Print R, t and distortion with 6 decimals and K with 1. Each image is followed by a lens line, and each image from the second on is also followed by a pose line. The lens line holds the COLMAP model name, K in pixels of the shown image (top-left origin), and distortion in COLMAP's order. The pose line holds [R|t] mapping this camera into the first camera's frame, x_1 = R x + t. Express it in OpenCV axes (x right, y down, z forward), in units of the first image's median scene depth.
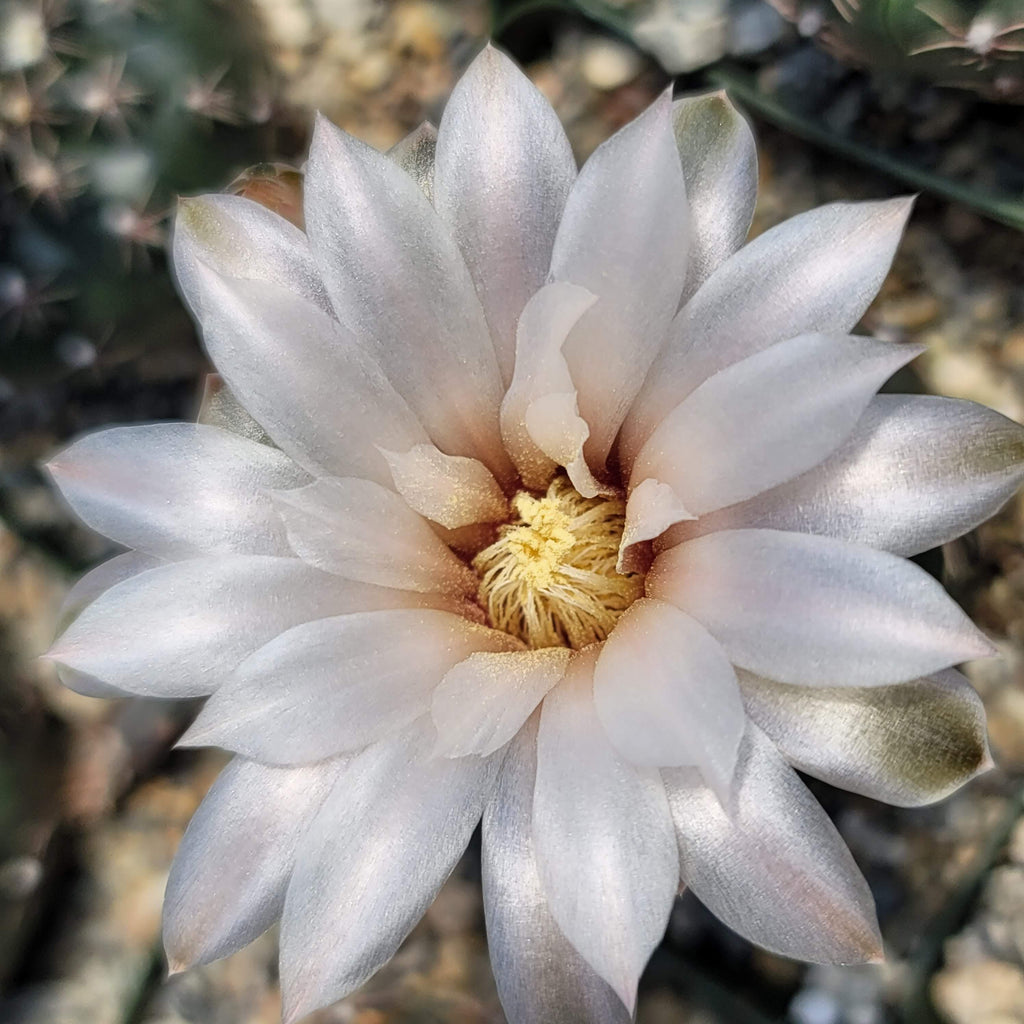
lens RADIAL K [[1913.5, 0, 510.6], [0, 1913.5, 459.2], [0, 0, 1]] dist [-0.048943, -0.305678]
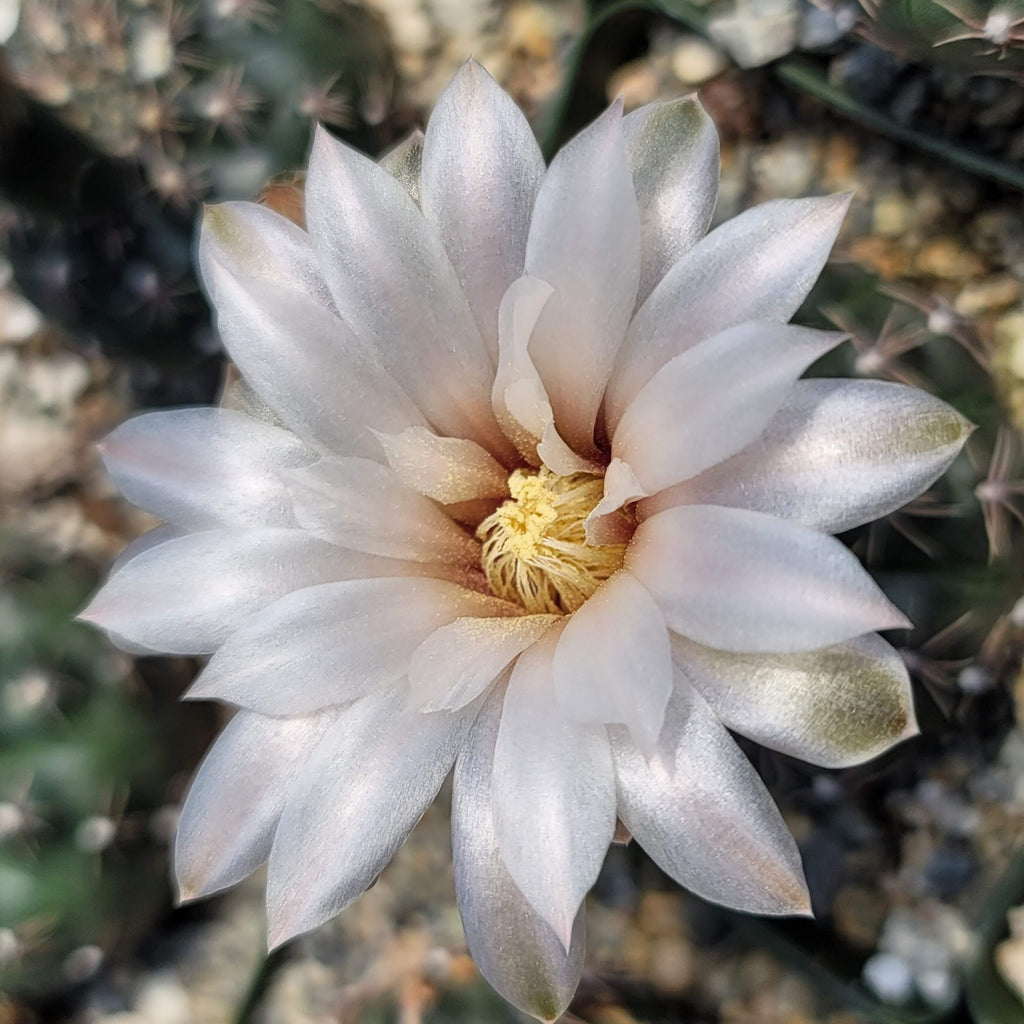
lens RADIAL K [[1913.5, 0, 510.6], [0, 1913.5, 459.2], [0, 0, 1]] dist [-0.048943, -0.305678]
pose [[0.986827, 0.000490, -0.161781, 0.183969], [0.001275, 0.999941, 0.010804, -0.000834], [0.161777, -0.010868, 0.986768, -0.068639]]
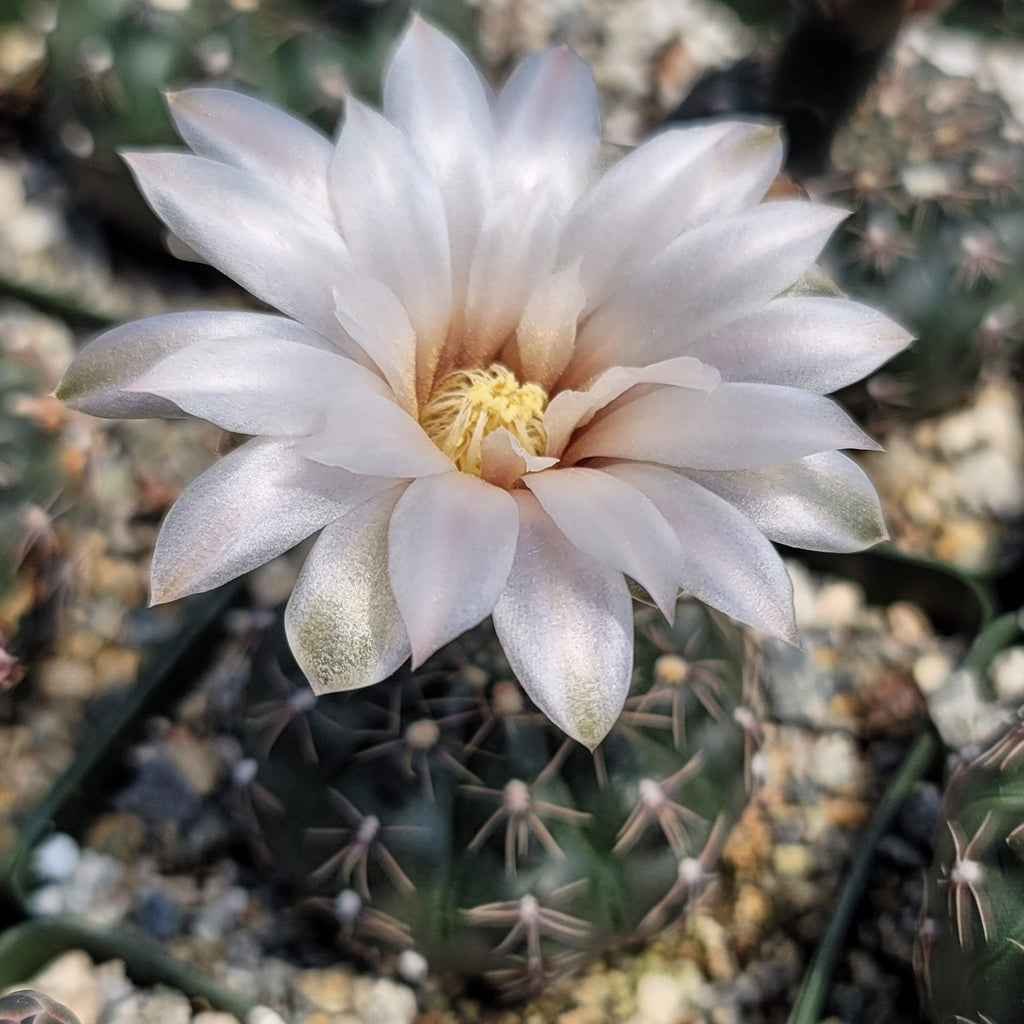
lens RADIAL K [[2005.2, 0, 588.4], [0, 2005.2, 553.7], [0, 0, 1]] dist [-0.048128, -0.183783]
pose [[0.014186, 0.959150, -0.282541, 0.473152], [-0.999867, 0.011318, -0.011778, 0.007553], [-0.008099, 0.282671, 0.959183, -0.184409]]
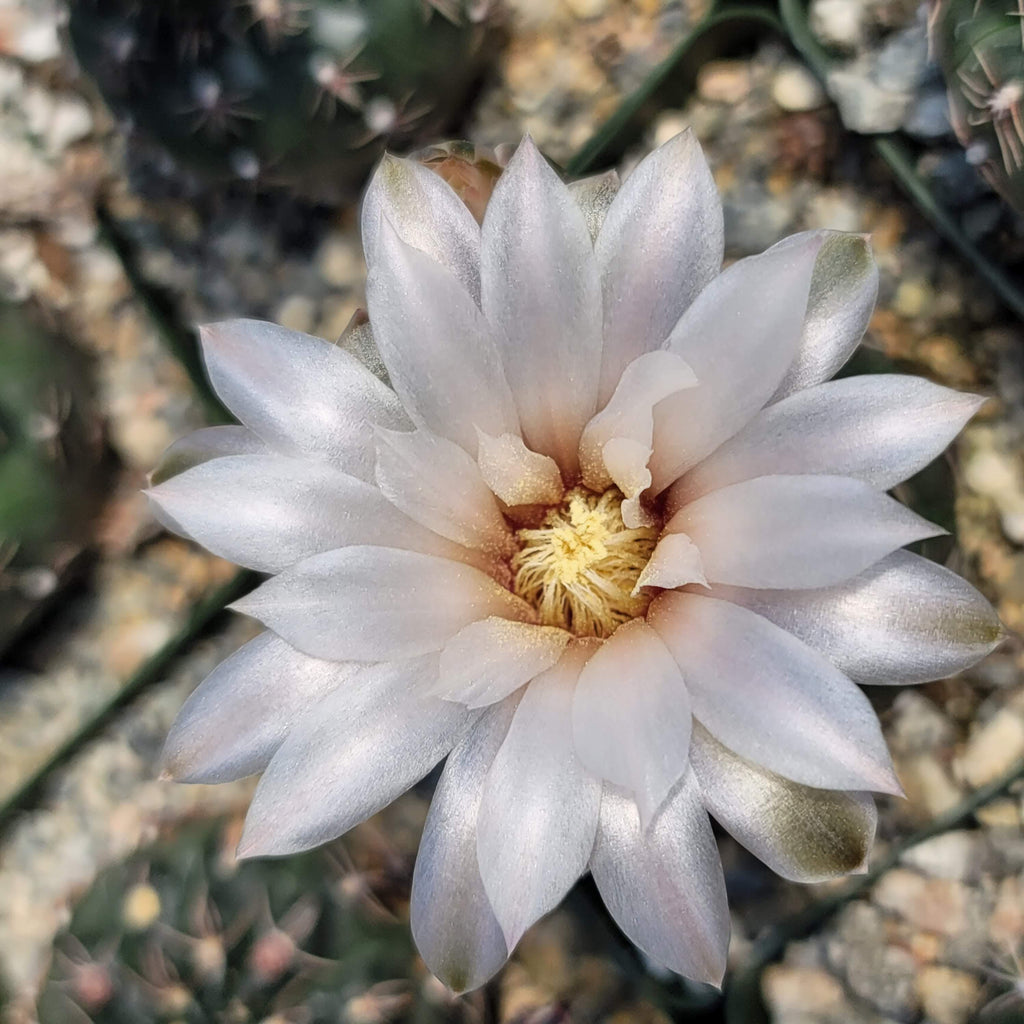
lens RADIAL K [[1913.5, 0, 510.6], [0, 1913.5, 459.2], [0, 0, 1]] dist [-0.048943, -0.305678]
pose [[0.936319, 0.351142, 0.002623, -0.044682], [-0.348873, 0.929366, 0.120692, -0.132416], [0.039942, -0.113921, 0.992687, -0.149334]]
